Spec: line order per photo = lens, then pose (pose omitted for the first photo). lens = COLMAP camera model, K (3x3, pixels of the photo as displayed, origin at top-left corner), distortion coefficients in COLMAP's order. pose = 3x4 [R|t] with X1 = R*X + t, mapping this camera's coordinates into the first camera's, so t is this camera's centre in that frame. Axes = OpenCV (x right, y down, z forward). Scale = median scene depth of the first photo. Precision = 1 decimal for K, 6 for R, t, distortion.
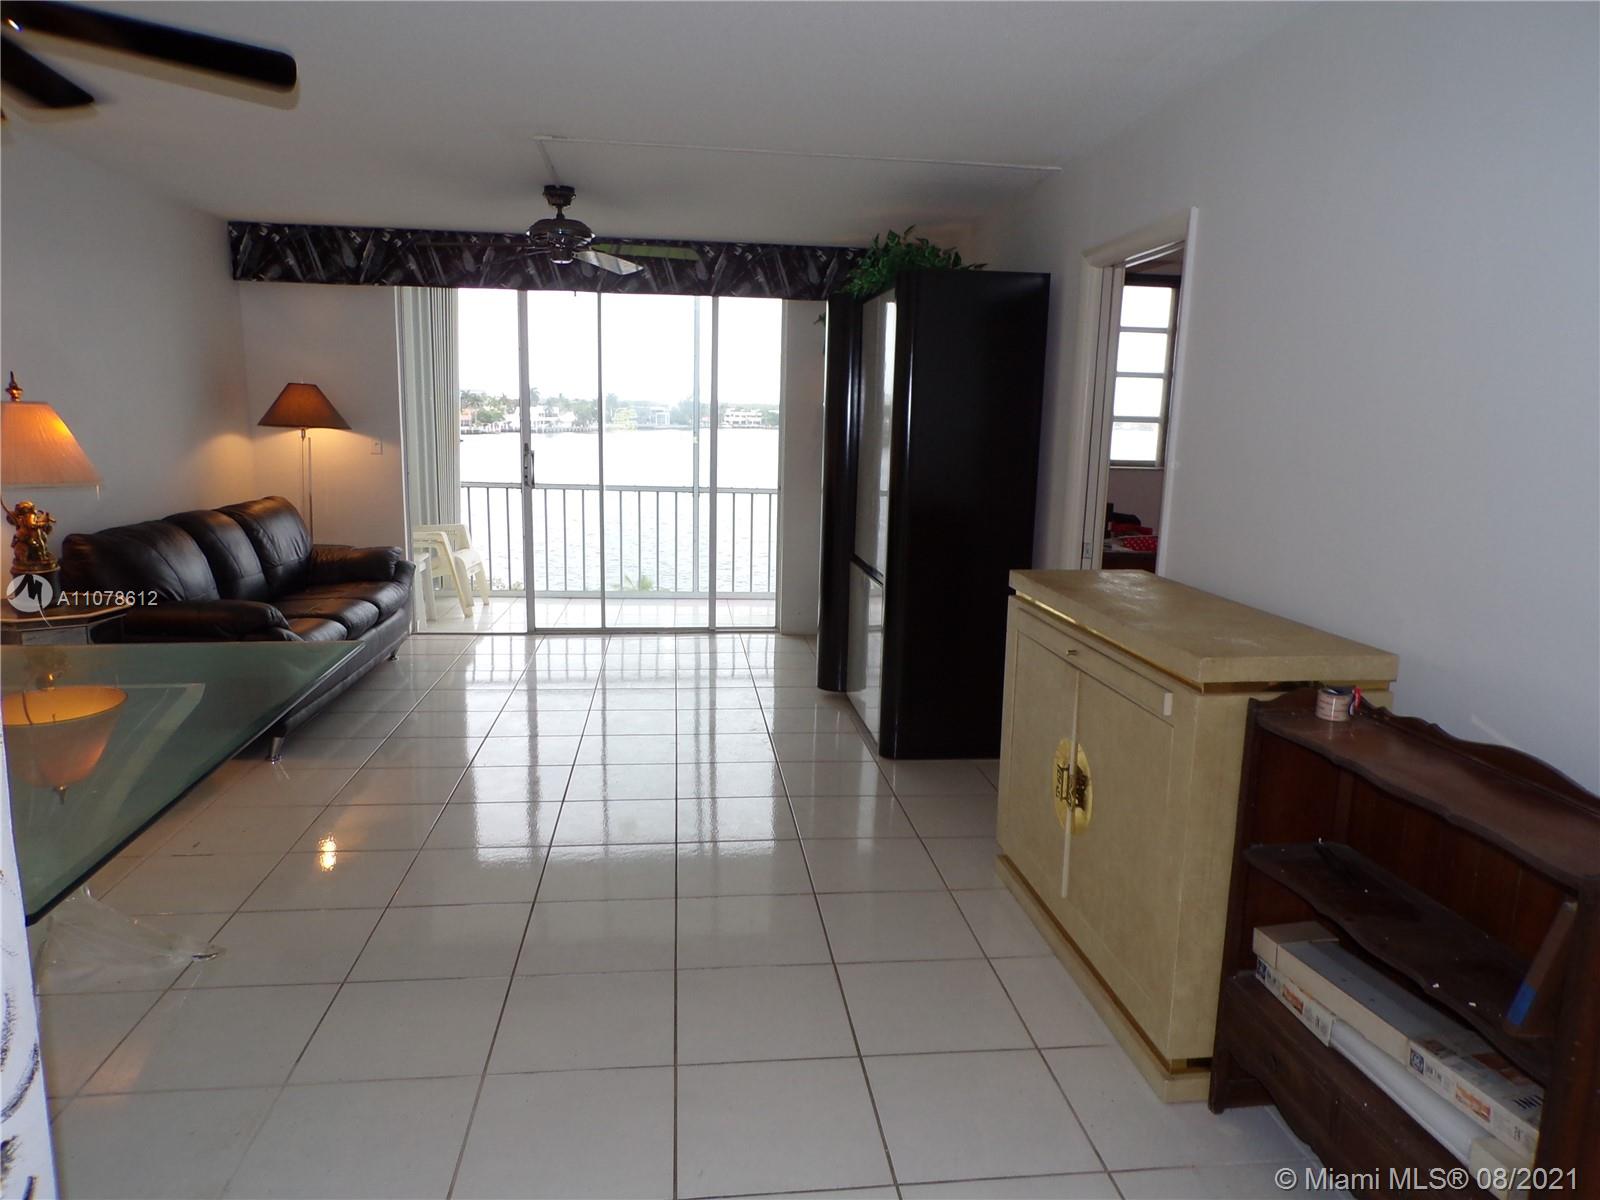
lens RADIAL K [[1079.4, 0, 797.7], [0, 1079.4, 612.1], [0, 0, 1]] dist [-0.013382, 0.029923]
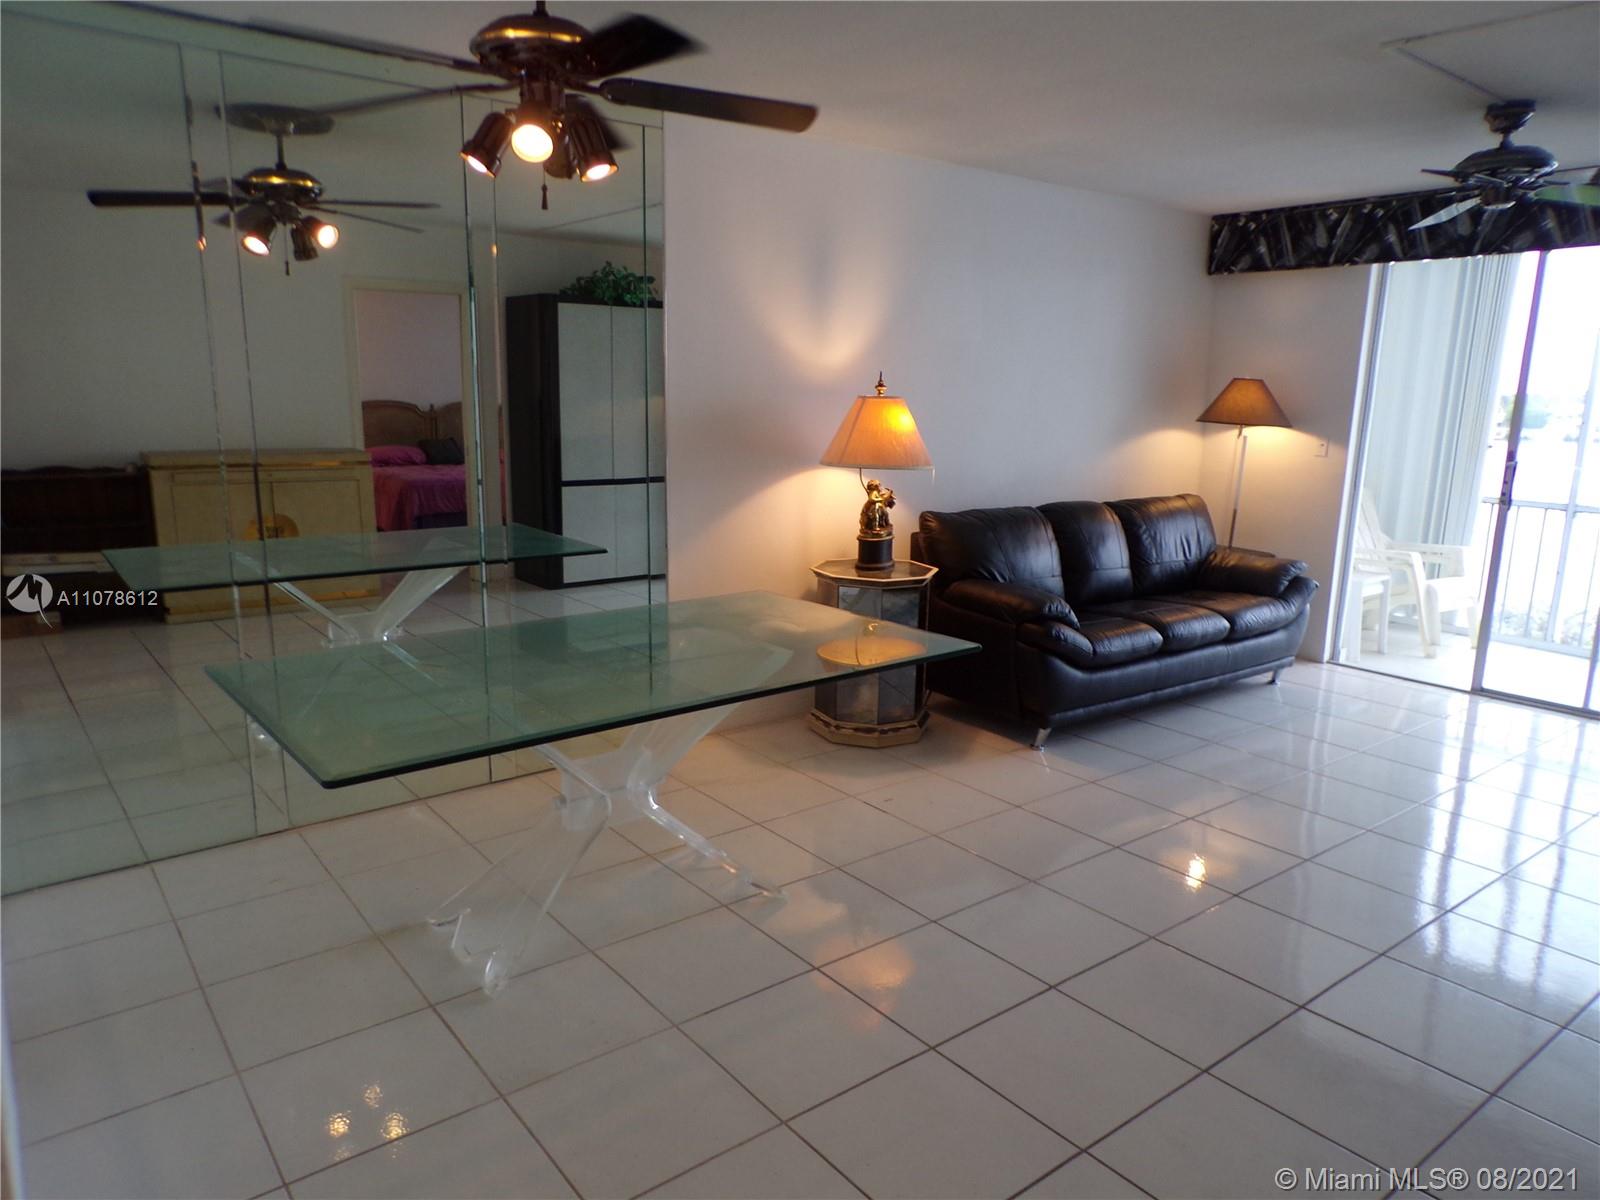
lens RADIAL K [[1076.2, 0, 800.8], [0, 1076.2, 610.8], [0, 0, 1]] dist [-0.007553, 0.012849]
pose [[0.523117, 0.163995, -0.836334, 0.152504], [-0.164338, 0.982306, 0.089826, -0.030942], [0.836267, 0.090452, 0.540811, 0.173797]]
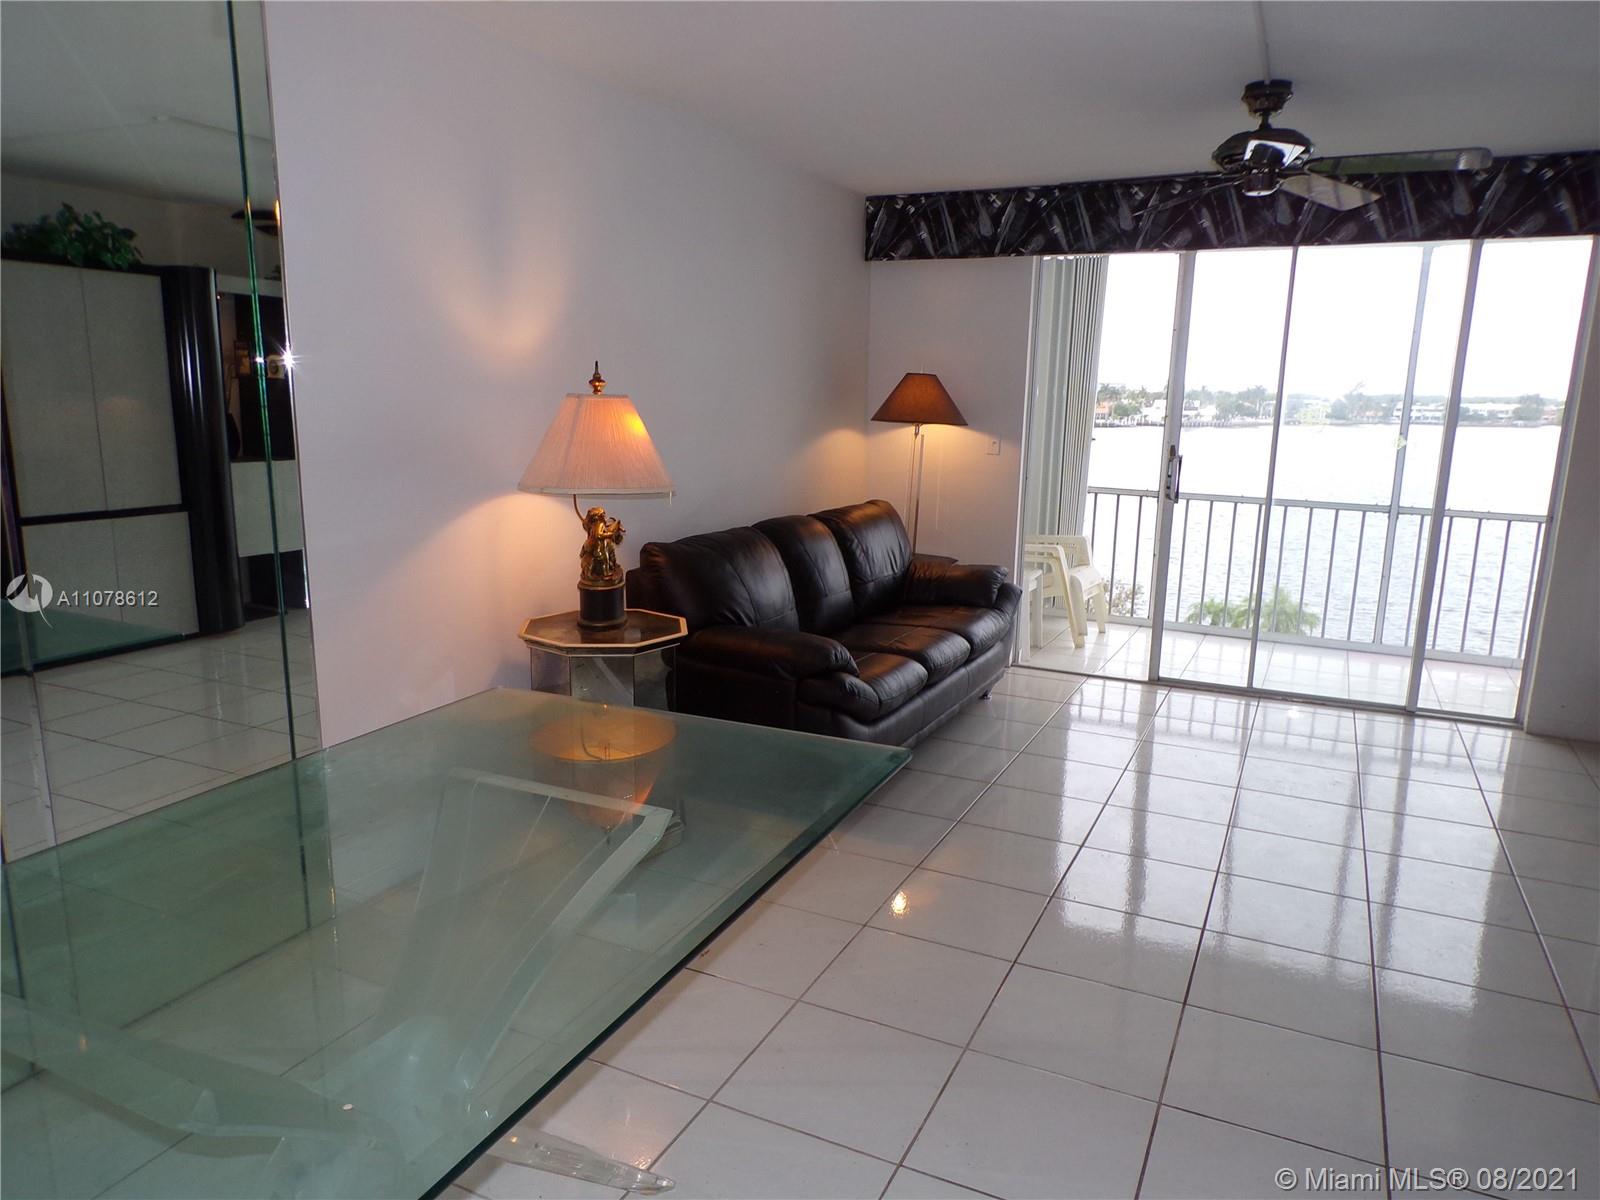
lens RADIAL K [[1076.2, 0, 800.8], [0, 1076.2, 610.8], [0, 0, 1]] dist [-0.007553, 0.012849]
pose [[0.845344, 0.101578, -0.524476, -0.059422], [-0.098722, 0.994551, 0.033501, -0.037207], [0.525021, 0.023457, 0.850766, 0.196607]]
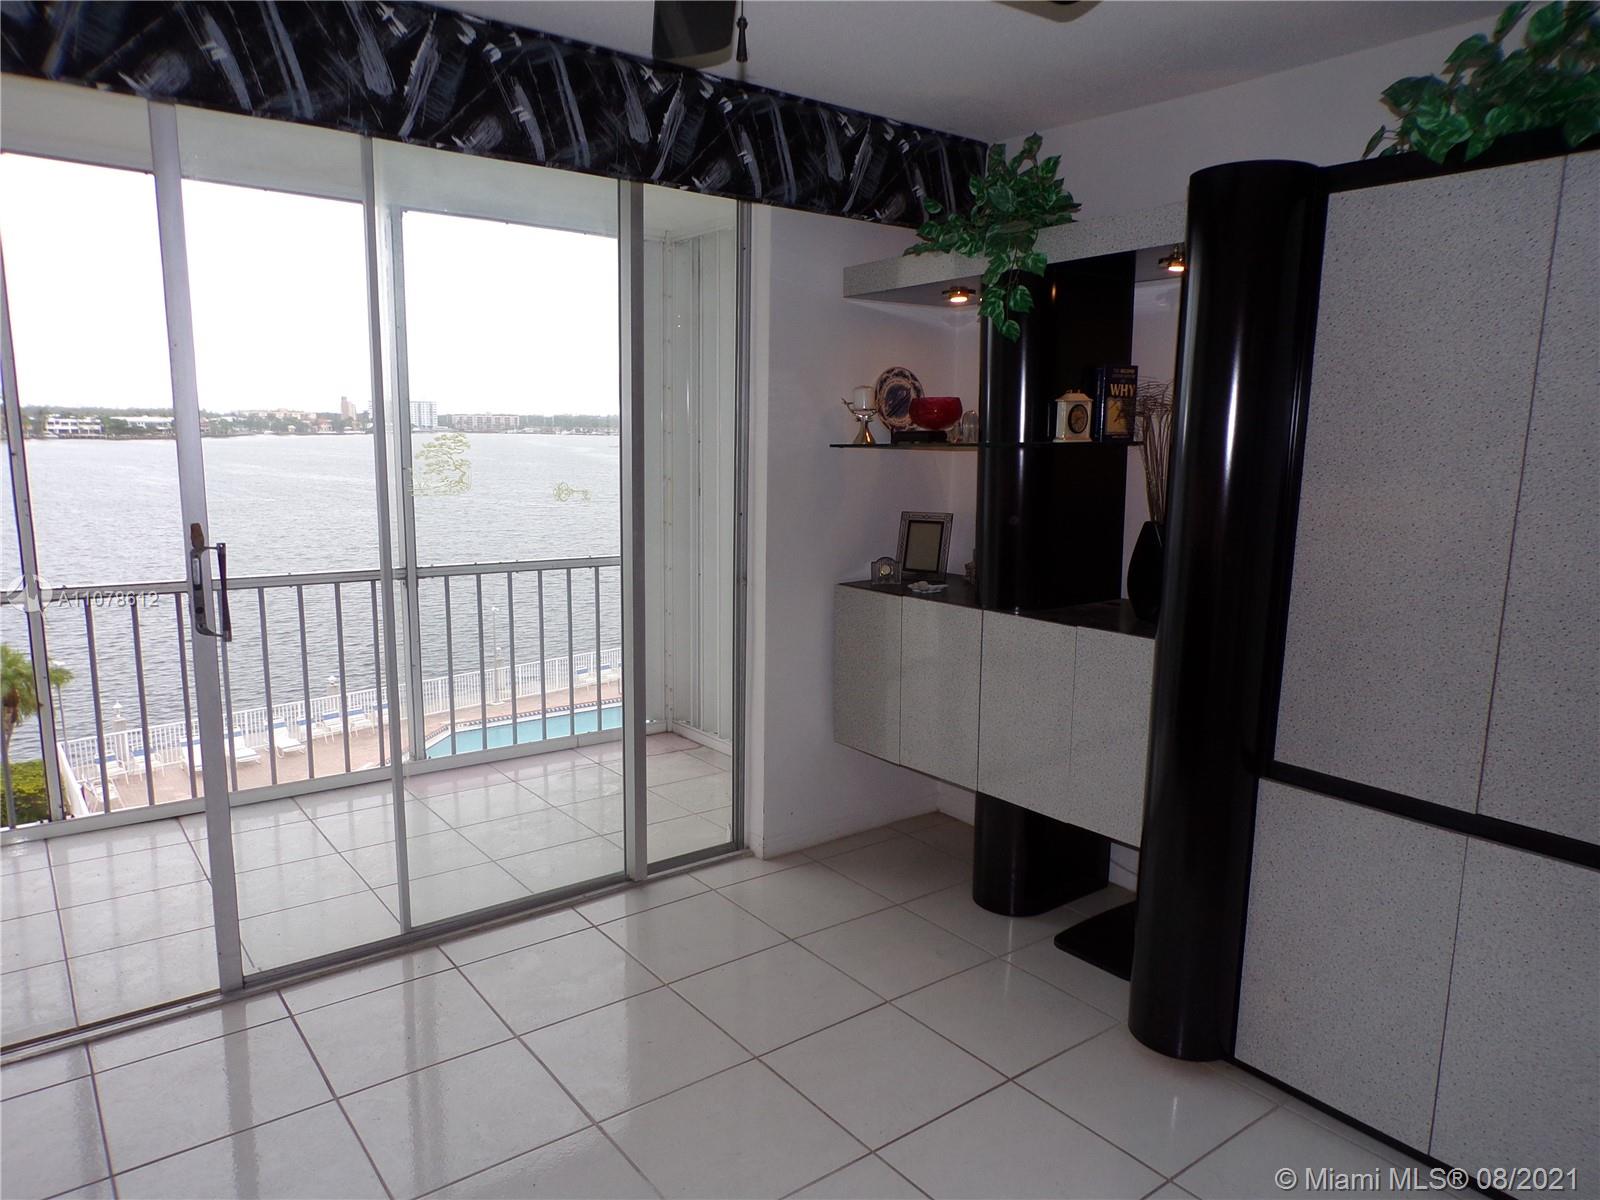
lens RADIAL K [[1073.5, 0, 802.8], [0, 1073.5, 613.4], [0, 0, 1]] dist [-0.003637, 0.005108]
pose [[0.856644, -0.096421, 0.506818, -0.275711], [0.097576, 0.994930, 0.024356, -0.119362], [-0.506597, 0.028589, 0.861709, 0.591948]]
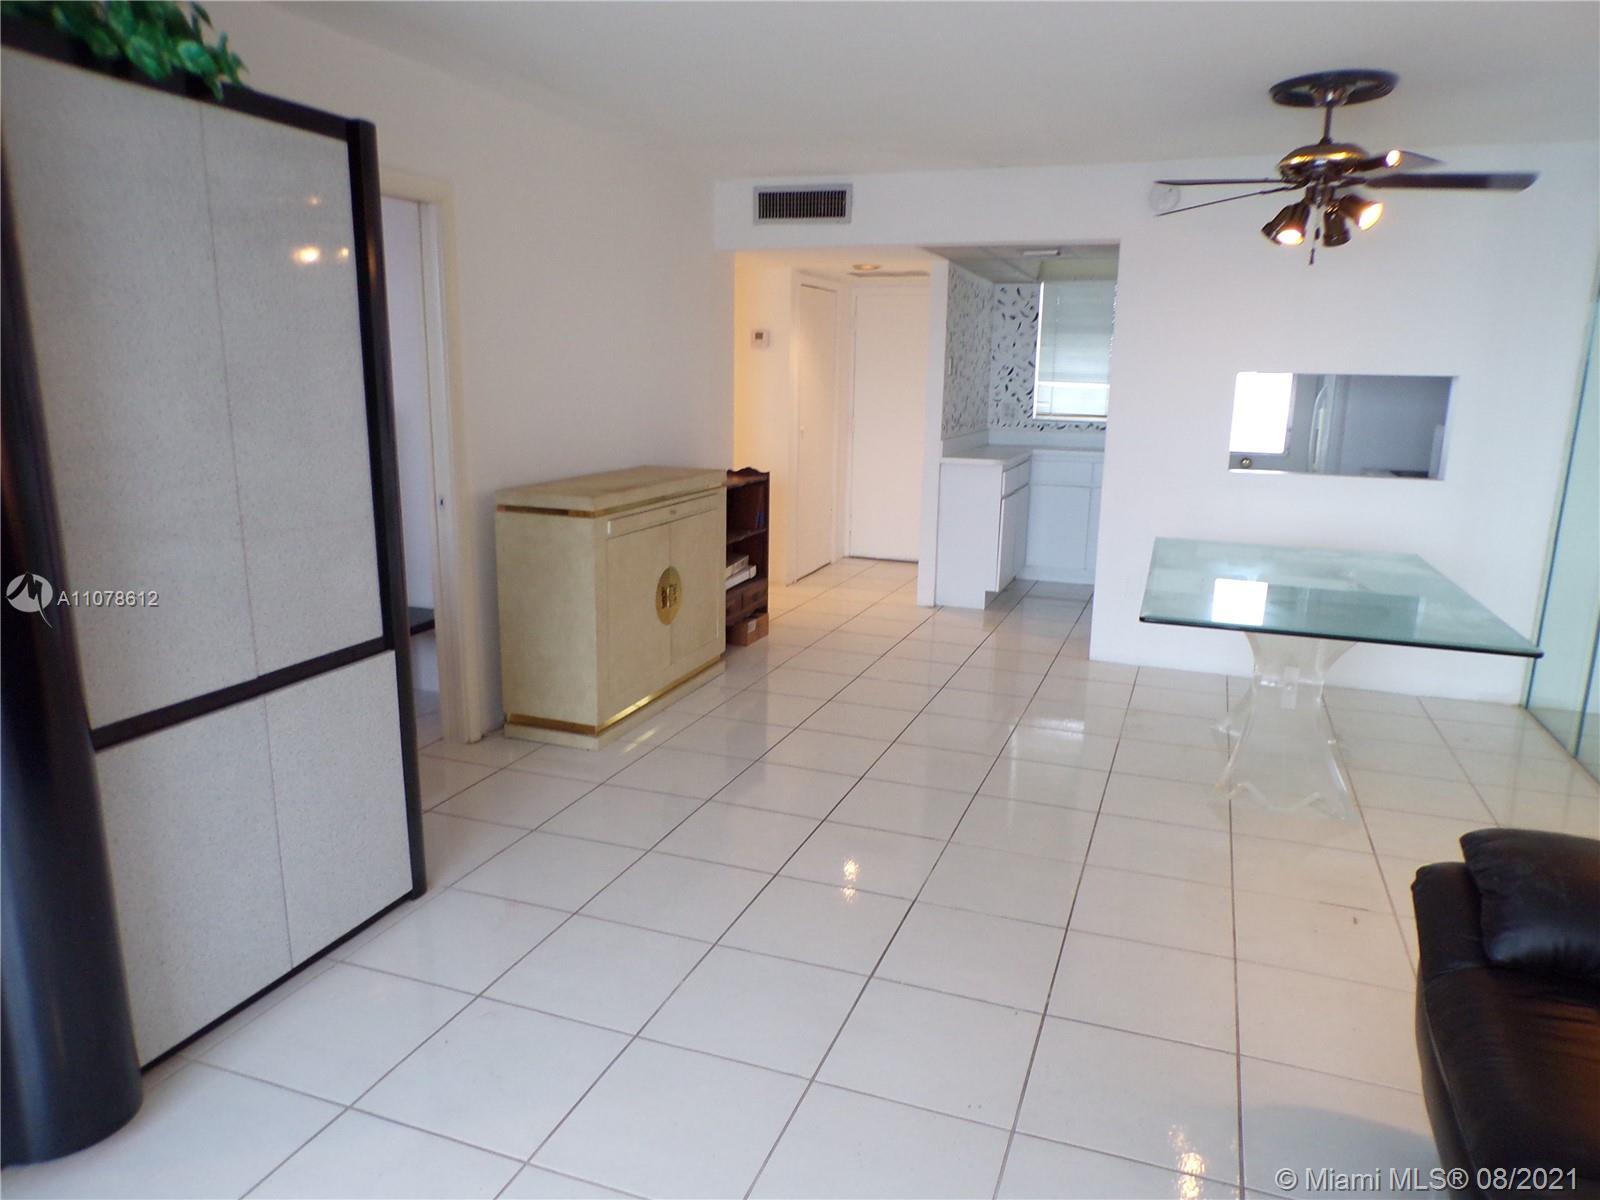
lens RADIAL K [[1073.3, 0, 799.0], [0, 1073.3, 612.0], [0, 0, 1]] dist [-0.005305, 0.005527]
pose [[-0.886737, -0.137293, 0.441417, -0.280634], [0.050897, 0.920078, 0.388414, -0.190863], [-0.459465, 0.366888, -0.808879, 0.975035]]
